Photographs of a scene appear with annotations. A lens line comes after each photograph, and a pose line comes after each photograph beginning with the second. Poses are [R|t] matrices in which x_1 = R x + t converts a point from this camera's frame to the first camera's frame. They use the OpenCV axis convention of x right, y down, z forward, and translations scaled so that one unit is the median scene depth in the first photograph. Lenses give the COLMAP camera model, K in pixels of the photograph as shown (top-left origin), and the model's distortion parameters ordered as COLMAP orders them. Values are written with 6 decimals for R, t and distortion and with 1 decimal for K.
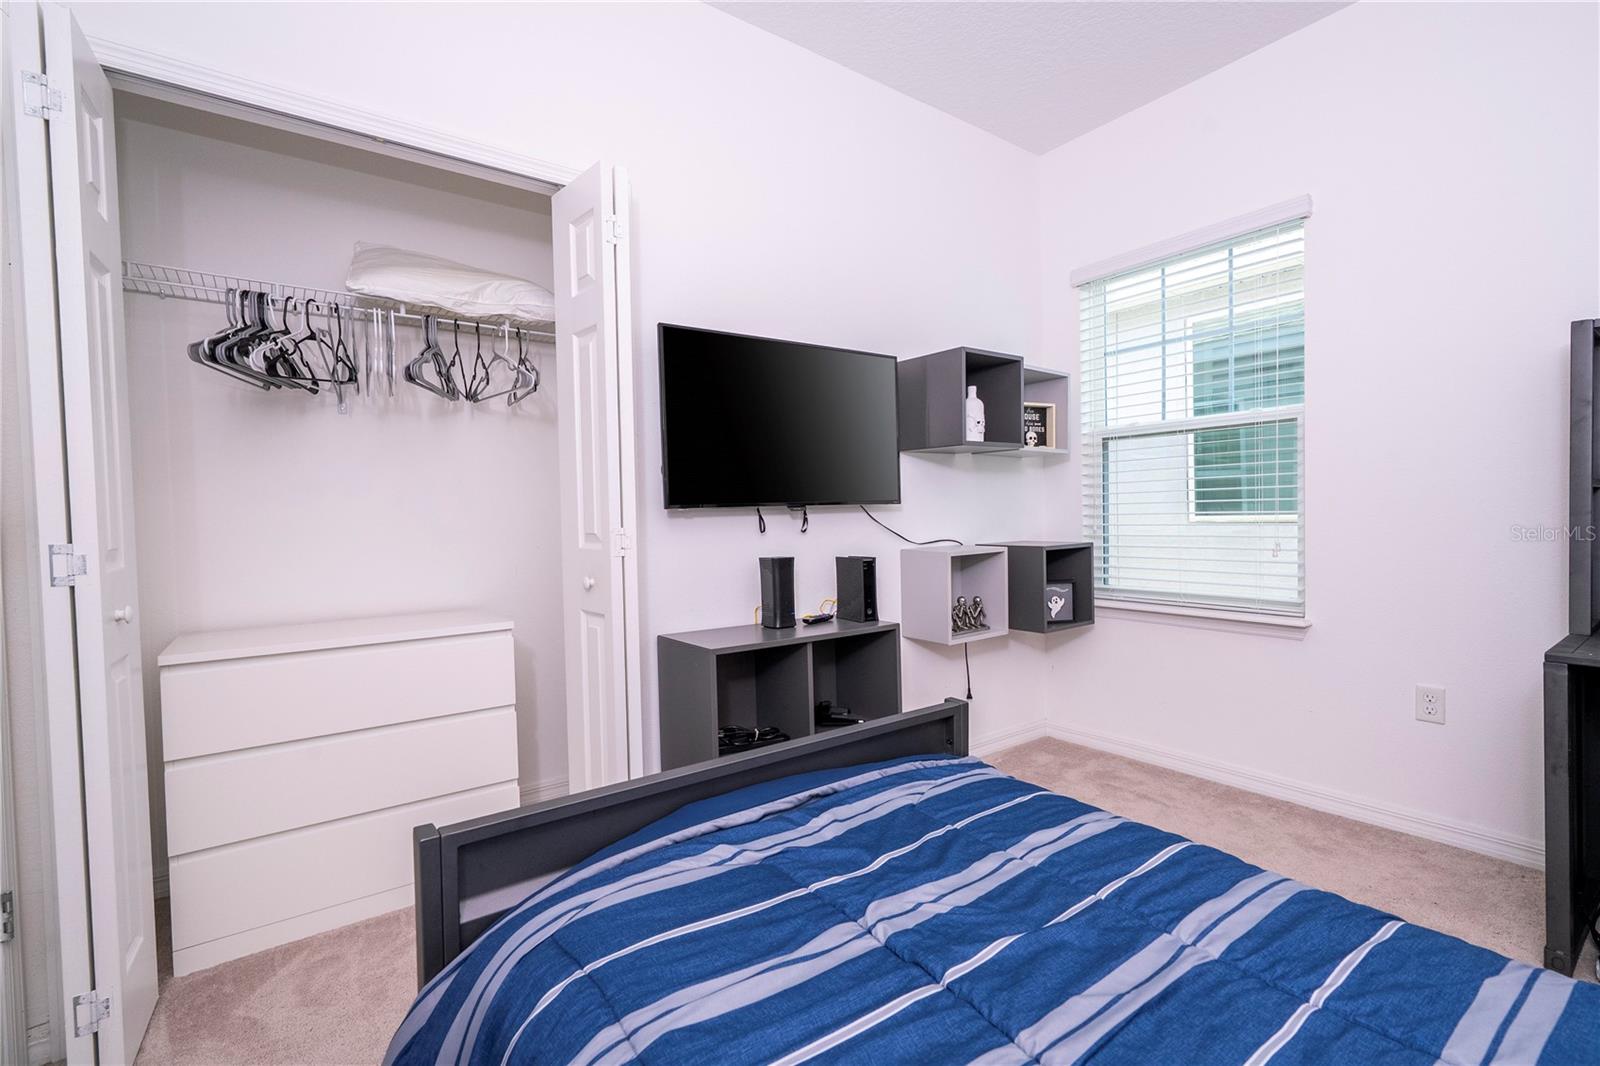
lens RADIAL K [[726.4, 0, 794.4], [0, 726.4, 534.2], [0, 0, 1]] dist [0.001146, 0.001621]
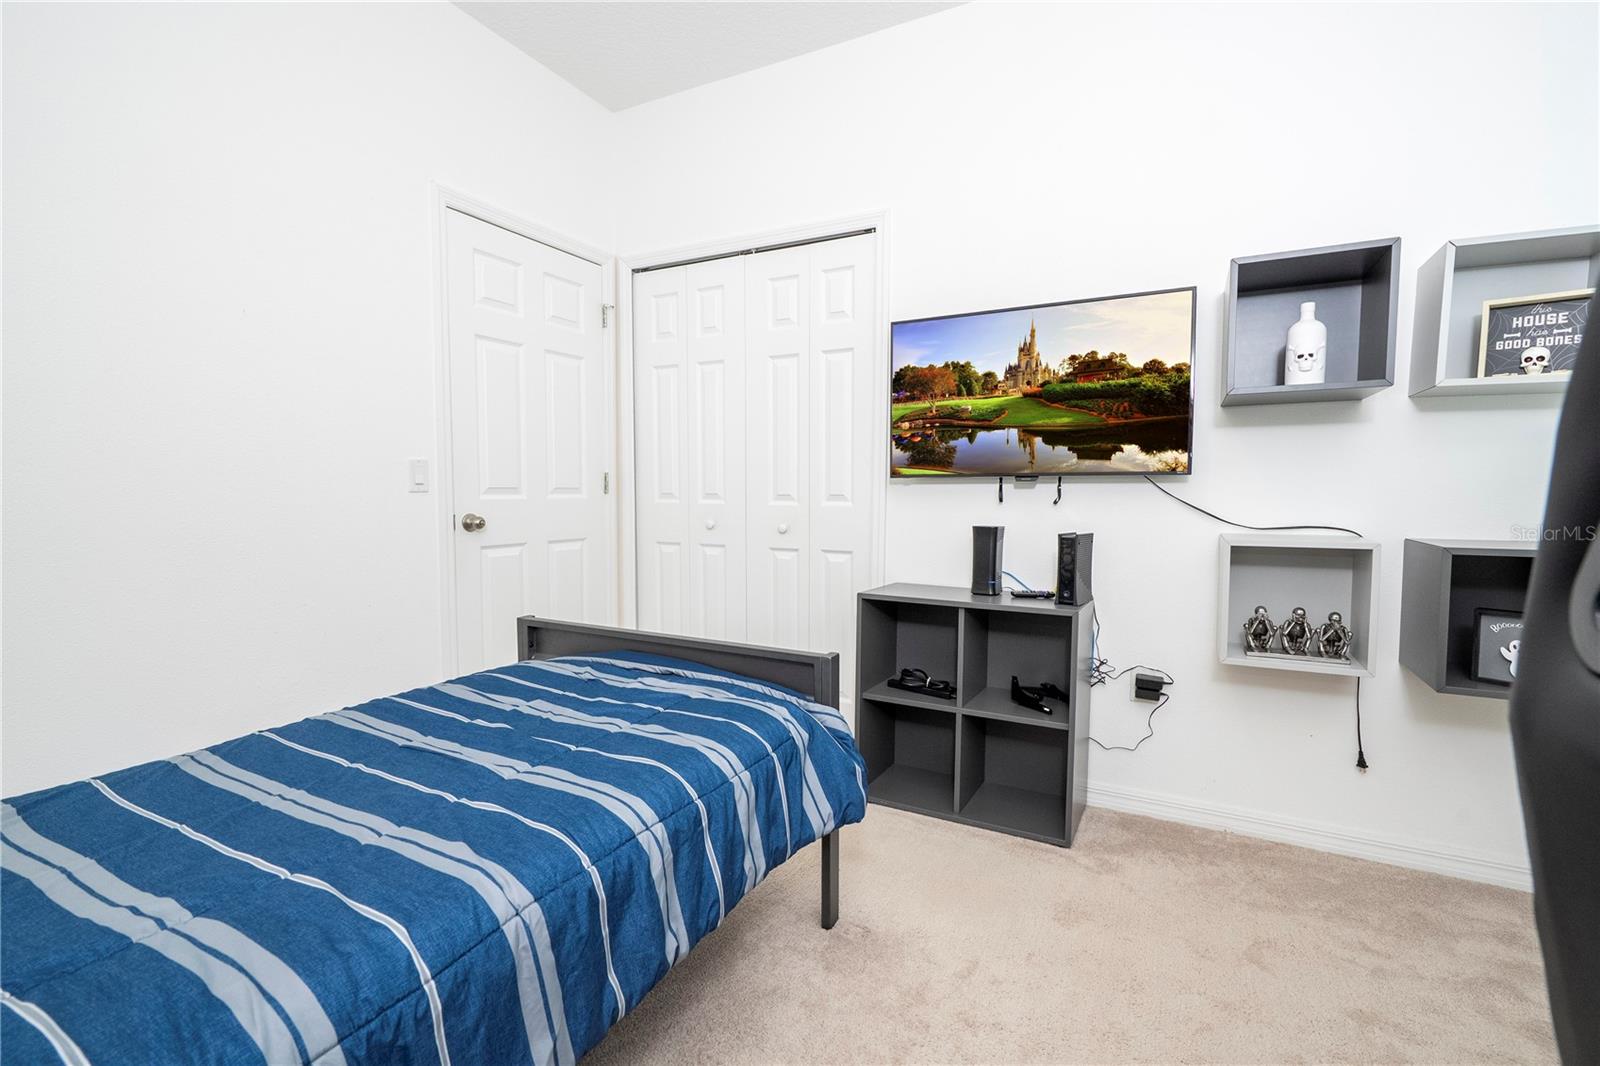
lens RADIAL K [[726.4, 0, 828.8], [0, 726.4, 535.8], [0, 0, 1]] dist [0.001146, 0.001621]
pose [[0.433031, 0.084505, -0.897409, 0.808757], [-0.038401, 0.996421, 0.075299, -0.023136], [0.900561, 0.001855, 0.434727, 0.351009]]
